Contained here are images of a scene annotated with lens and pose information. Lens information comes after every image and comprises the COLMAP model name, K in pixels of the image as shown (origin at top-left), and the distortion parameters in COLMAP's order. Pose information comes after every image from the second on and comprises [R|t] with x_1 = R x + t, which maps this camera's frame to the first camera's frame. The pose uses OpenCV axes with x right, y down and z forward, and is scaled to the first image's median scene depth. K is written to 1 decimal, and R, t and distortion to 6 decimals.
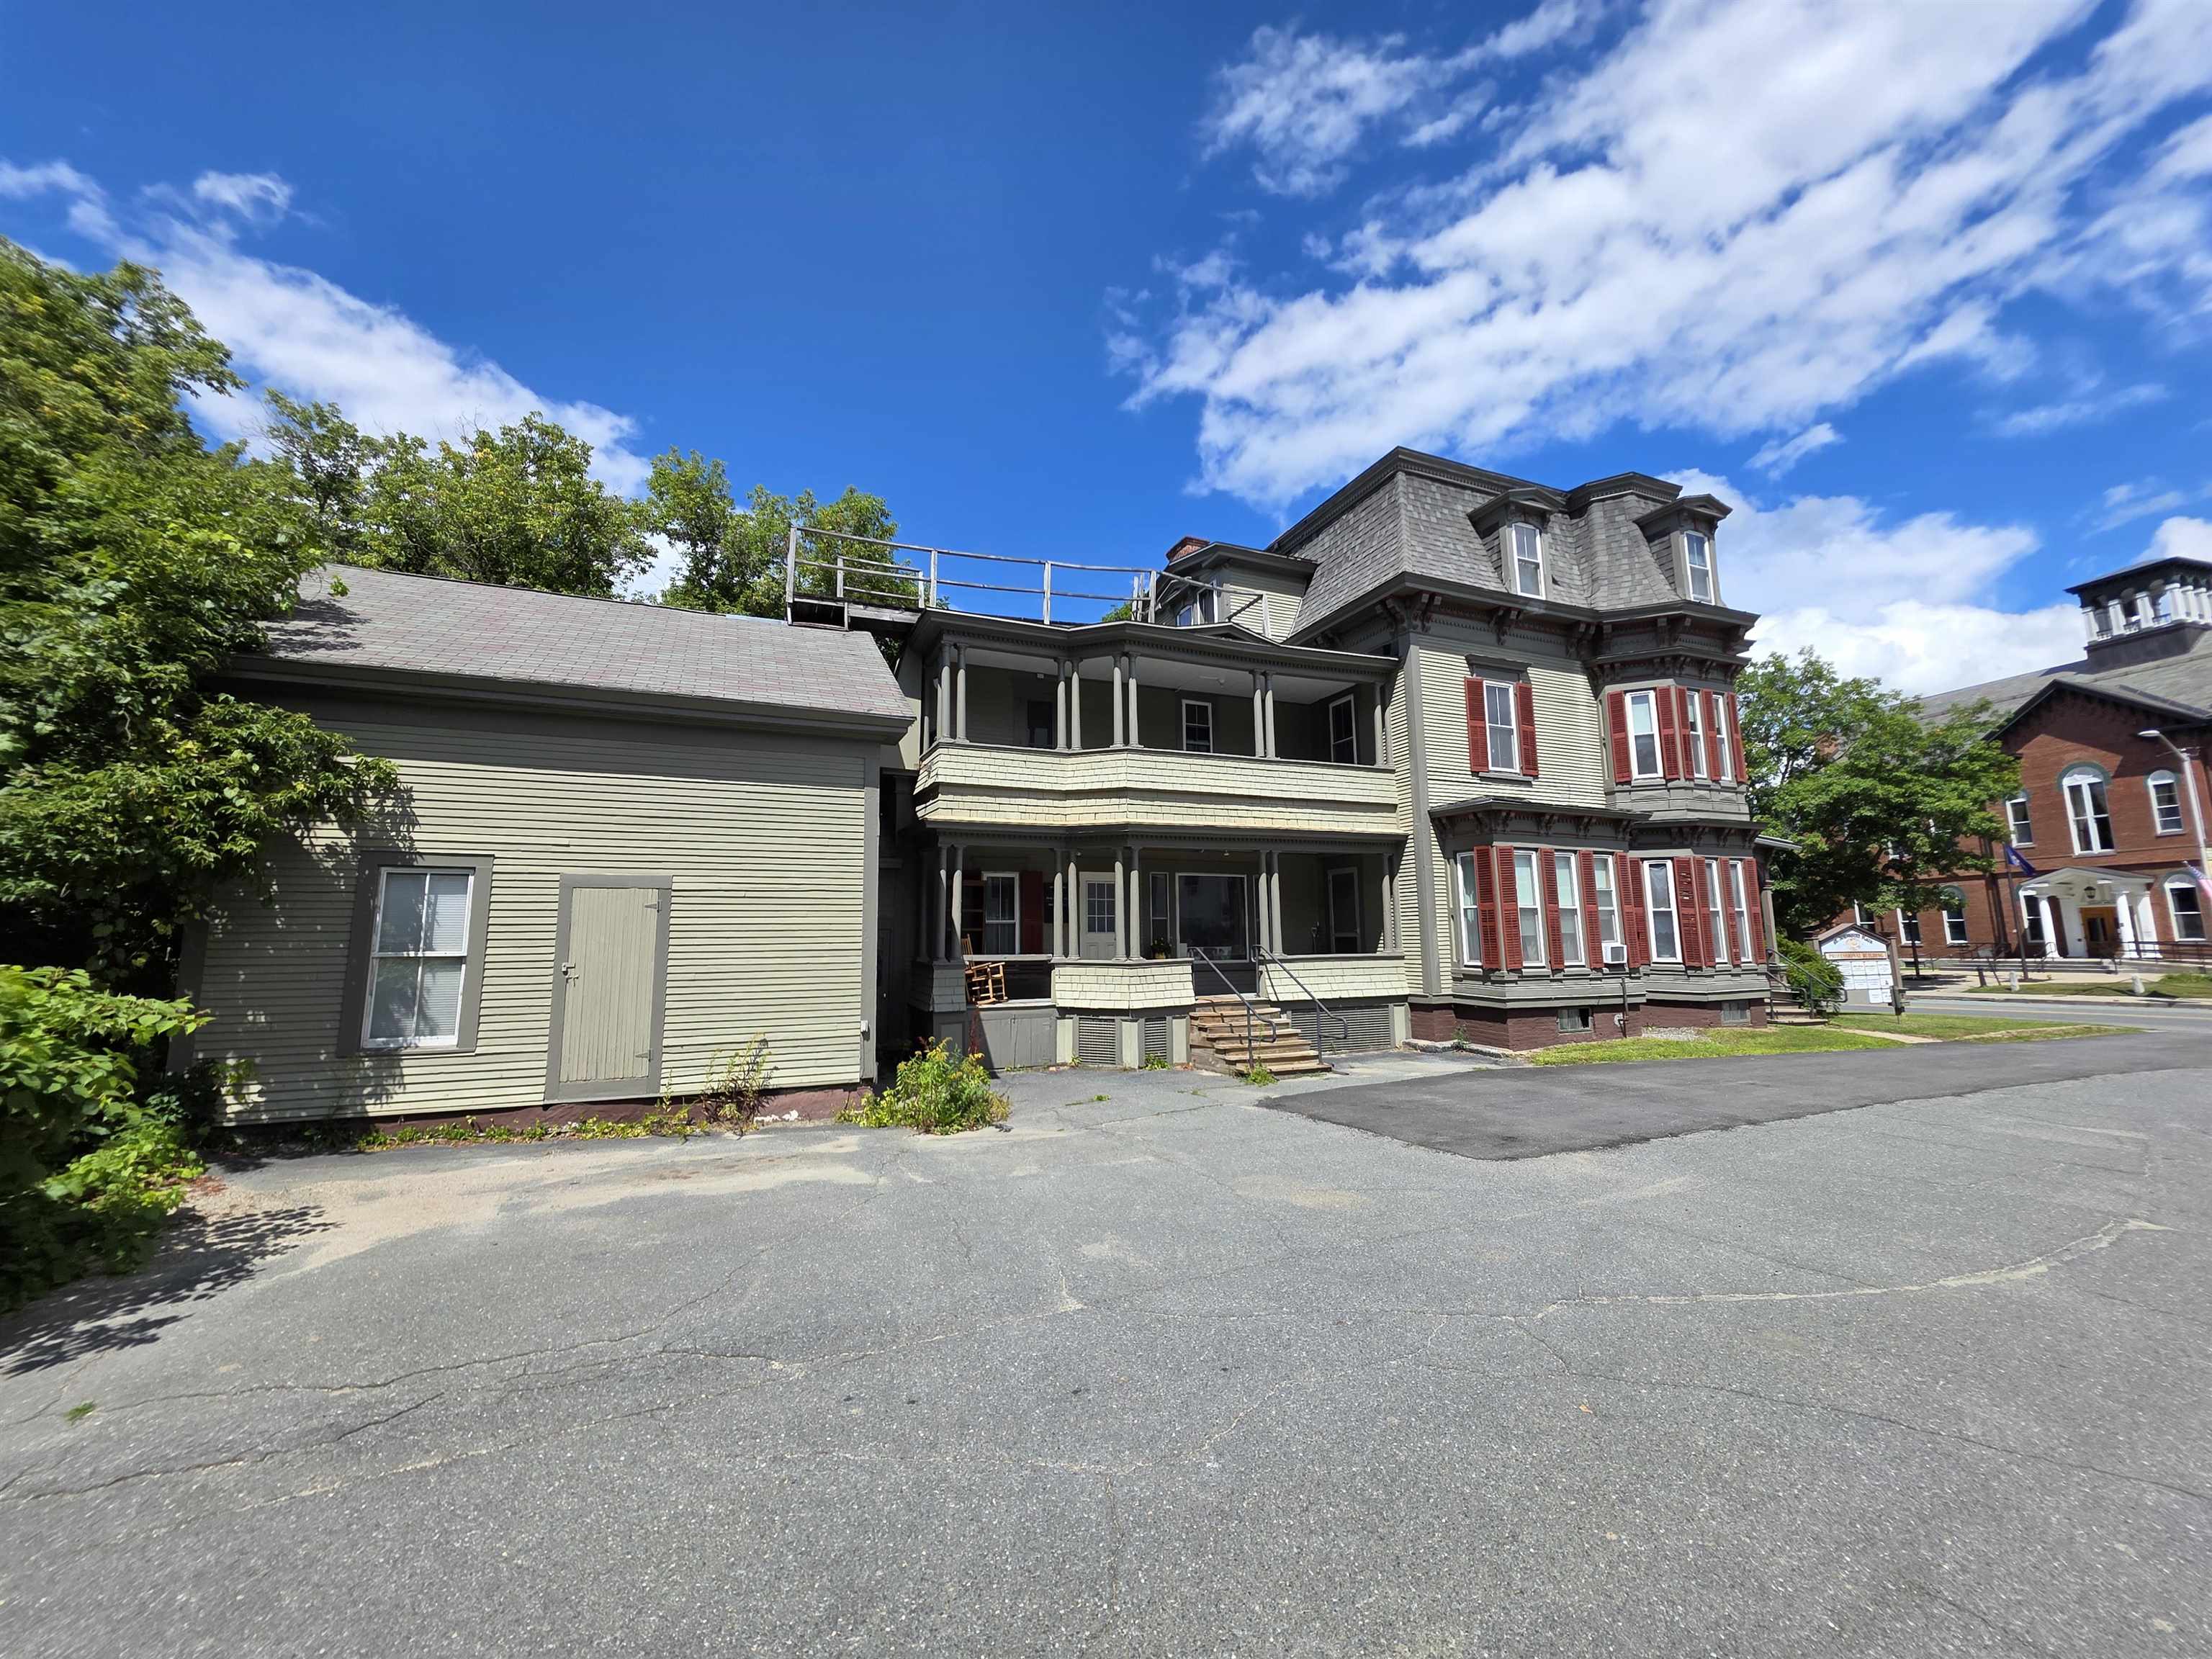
lens RADIAL K [[889.6, 0, 1110.8], [0, 889.6, 860.2], [0, 0, 1]] dist [-0.000299, 0.002952]
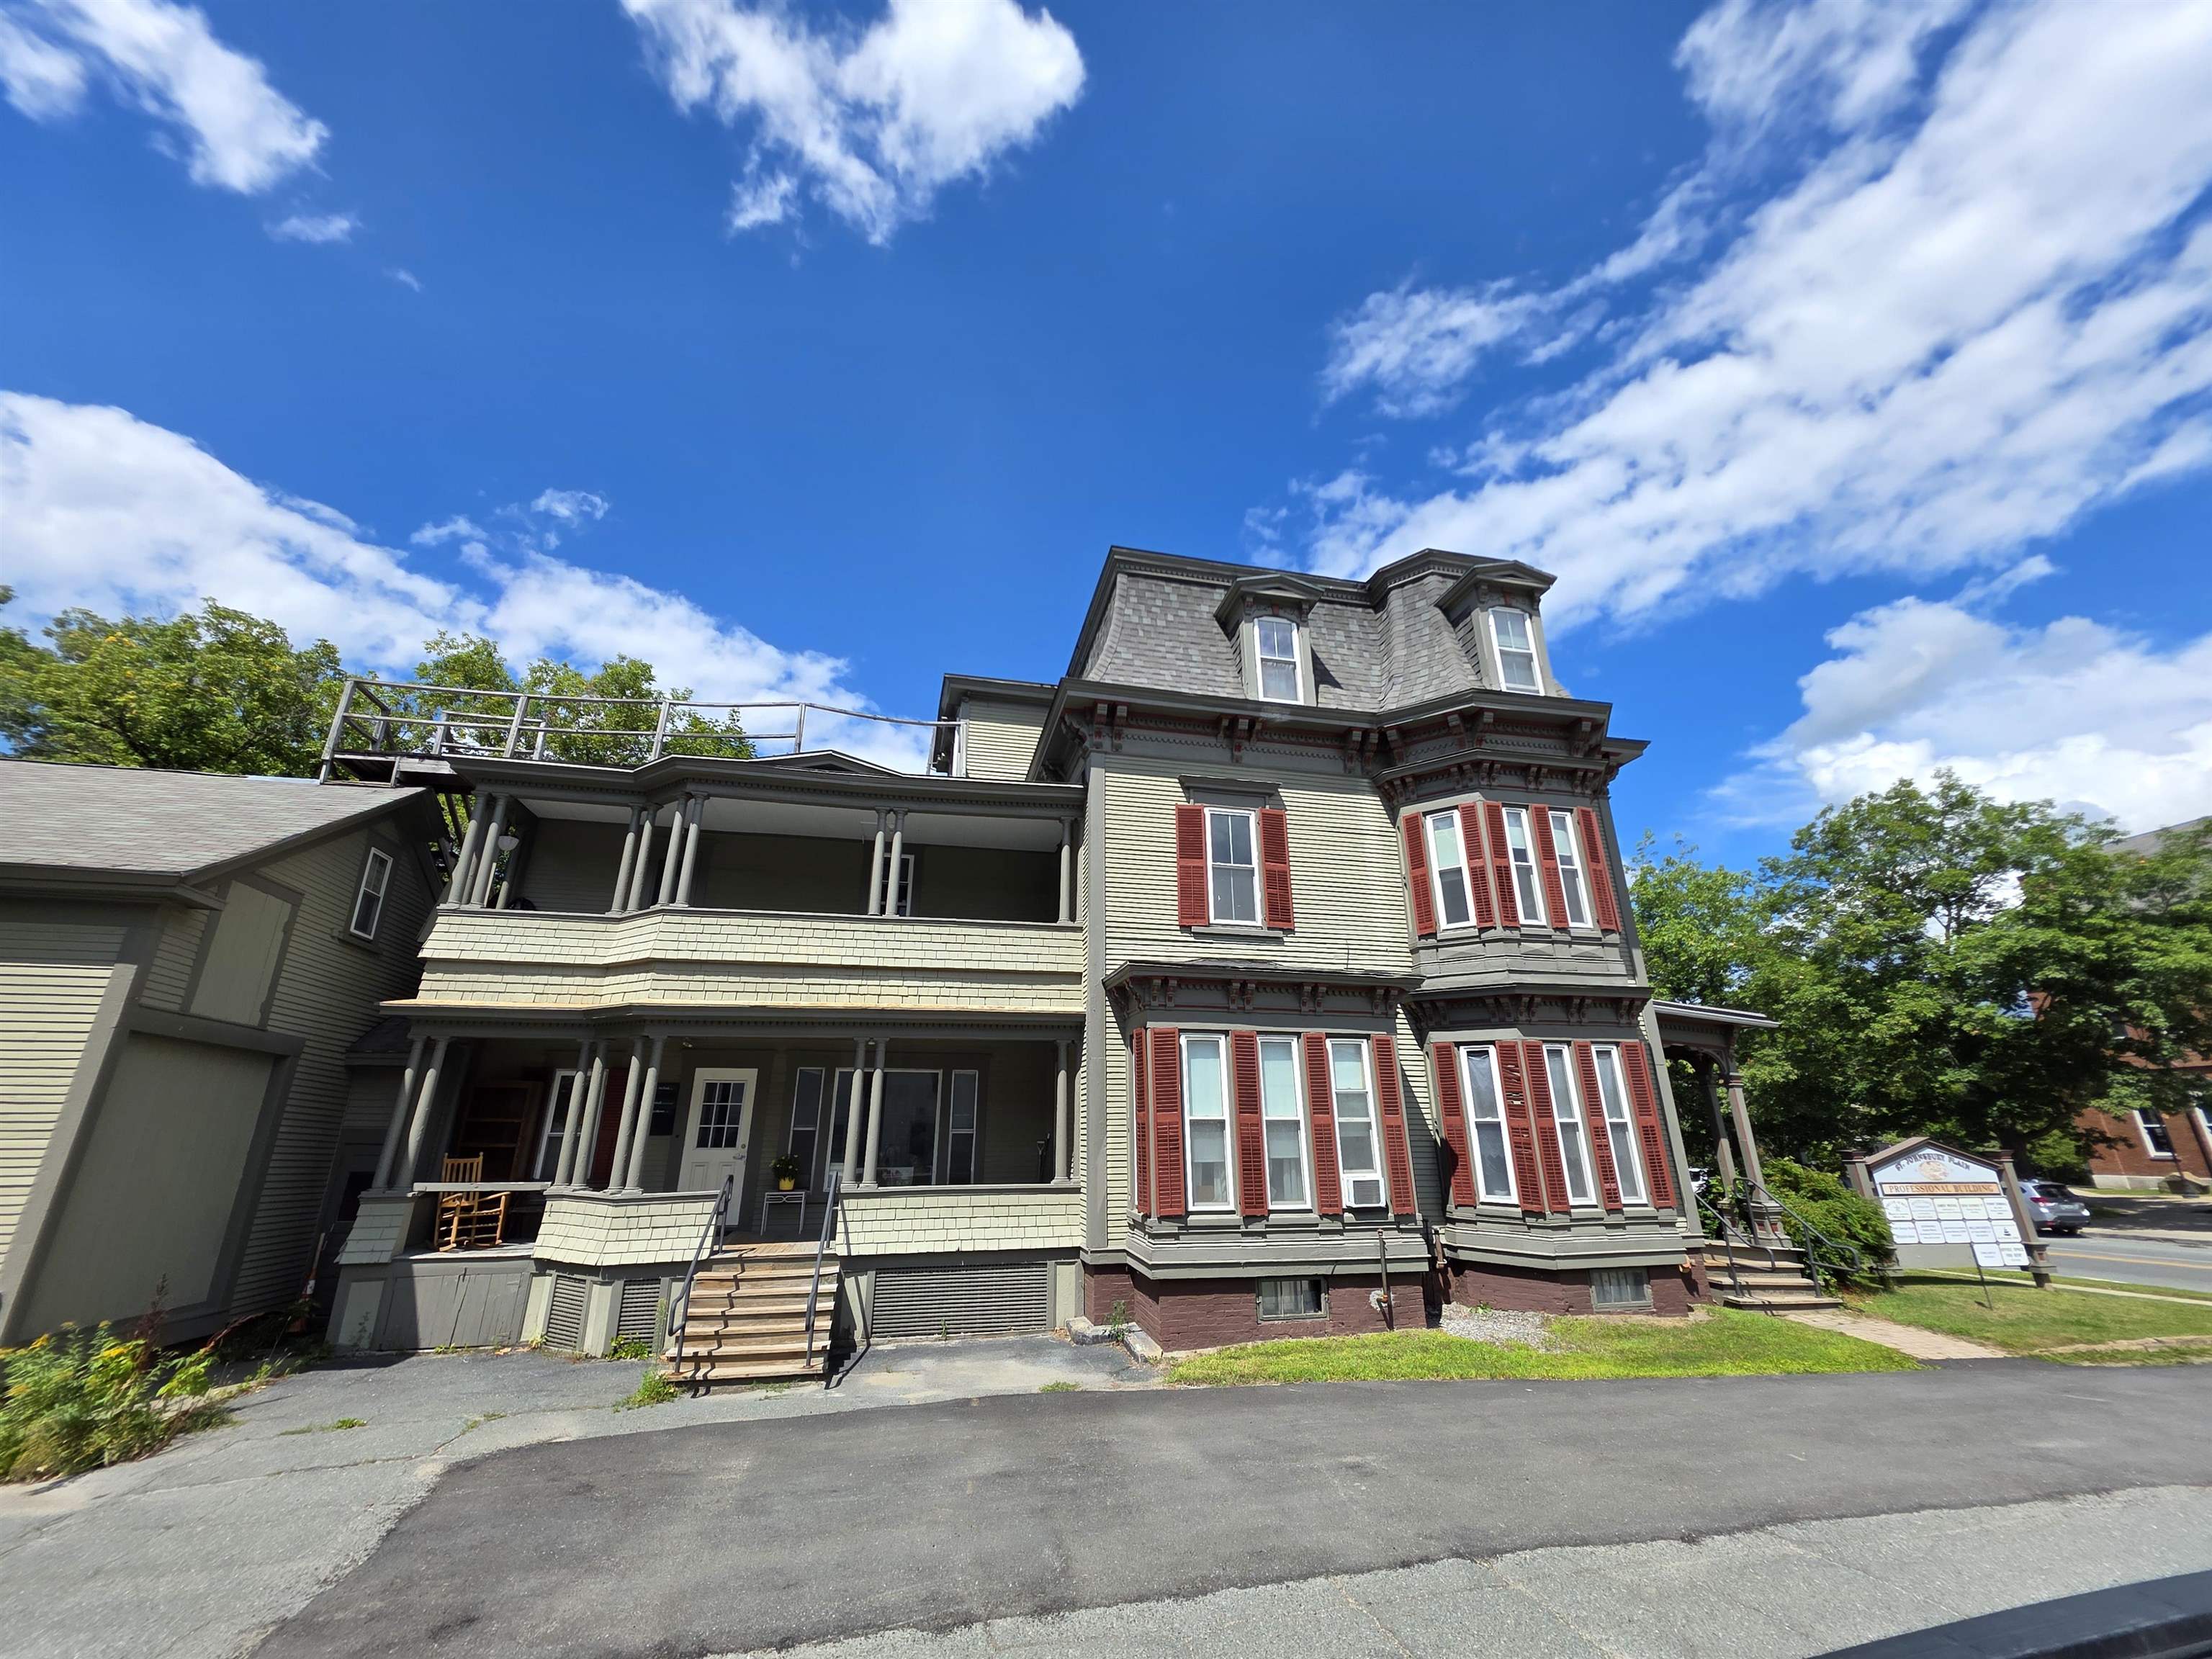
lens RADIAL K [[889.6, 0, 1112.7], [0, 889.6, 846.8], [0, 0, 1]] dist [-0.000299, 0.002952]
pose [[0.983640, -0.048327, -0.173542, 0.460999], [0.009345, 0.975736, -0.218750, -0.001938], [0.179903, 0.213549, 0.960225, 0.251023]]
